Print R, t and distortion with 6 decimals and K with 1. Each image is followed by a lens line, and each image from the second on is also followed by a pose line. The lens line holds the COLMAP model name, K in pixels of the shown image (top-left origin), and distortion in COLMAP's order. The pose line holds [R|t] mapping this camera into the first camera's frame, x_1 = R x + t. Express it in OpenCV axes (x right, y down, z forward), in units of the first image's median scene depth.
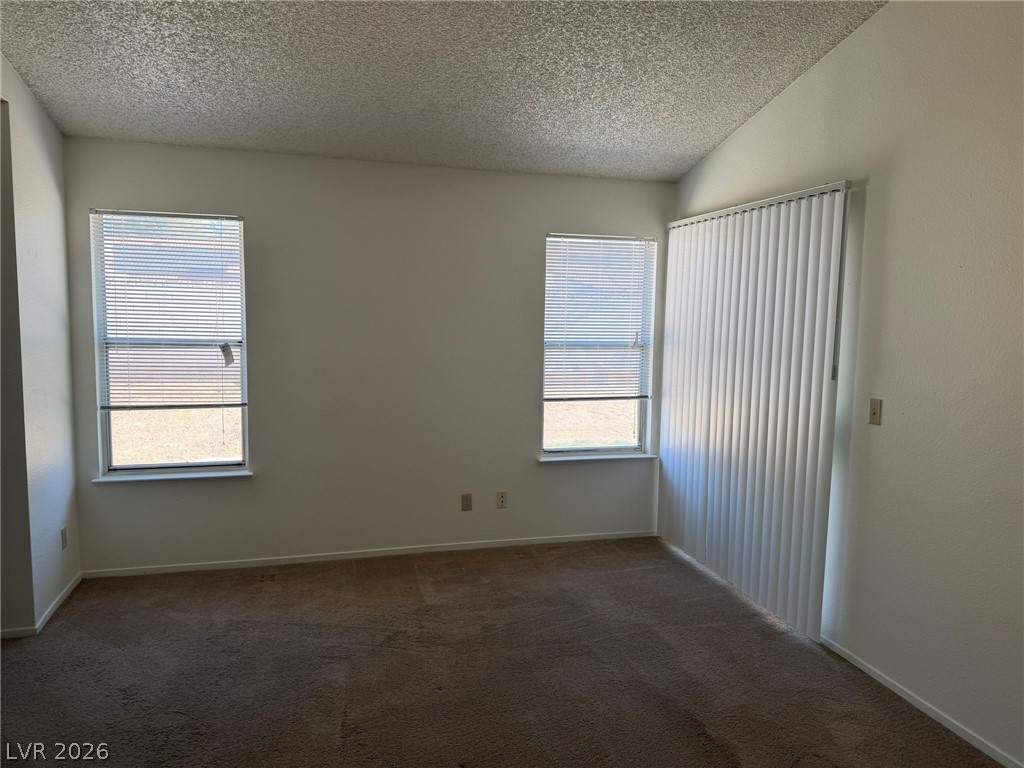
lens RADIAL K [[717.2, 0, 511.7], [0, 717.2, 379.7], [0, 0, 1]] dist [0.035747, -0.047226]
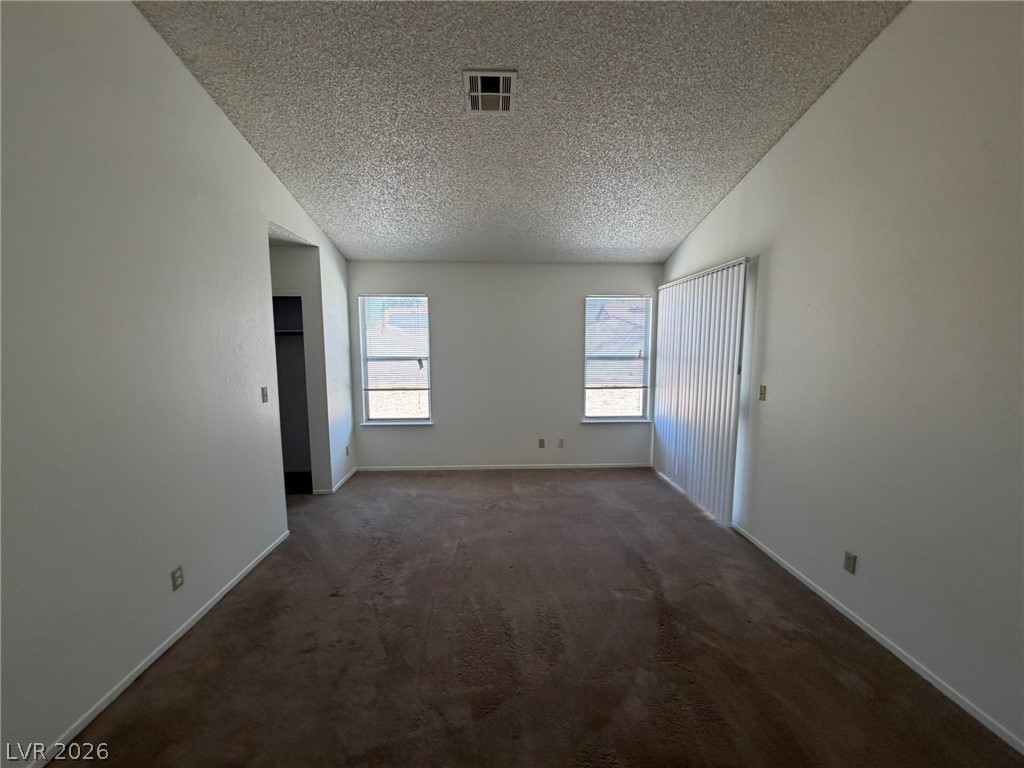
lens RADIAL K [[406.7, 0, 512.4], [0, 406.7, 386.9], [0, 0, 1]] dist [-0.006406, 0.002672]
pose [[0.974384, 0.004800, -0.224840, 0.119285], [-0.002587, 0.999945, 0.010135, 0.018414], [0.224876, -0.009294, 0.974343, -0.051857]]
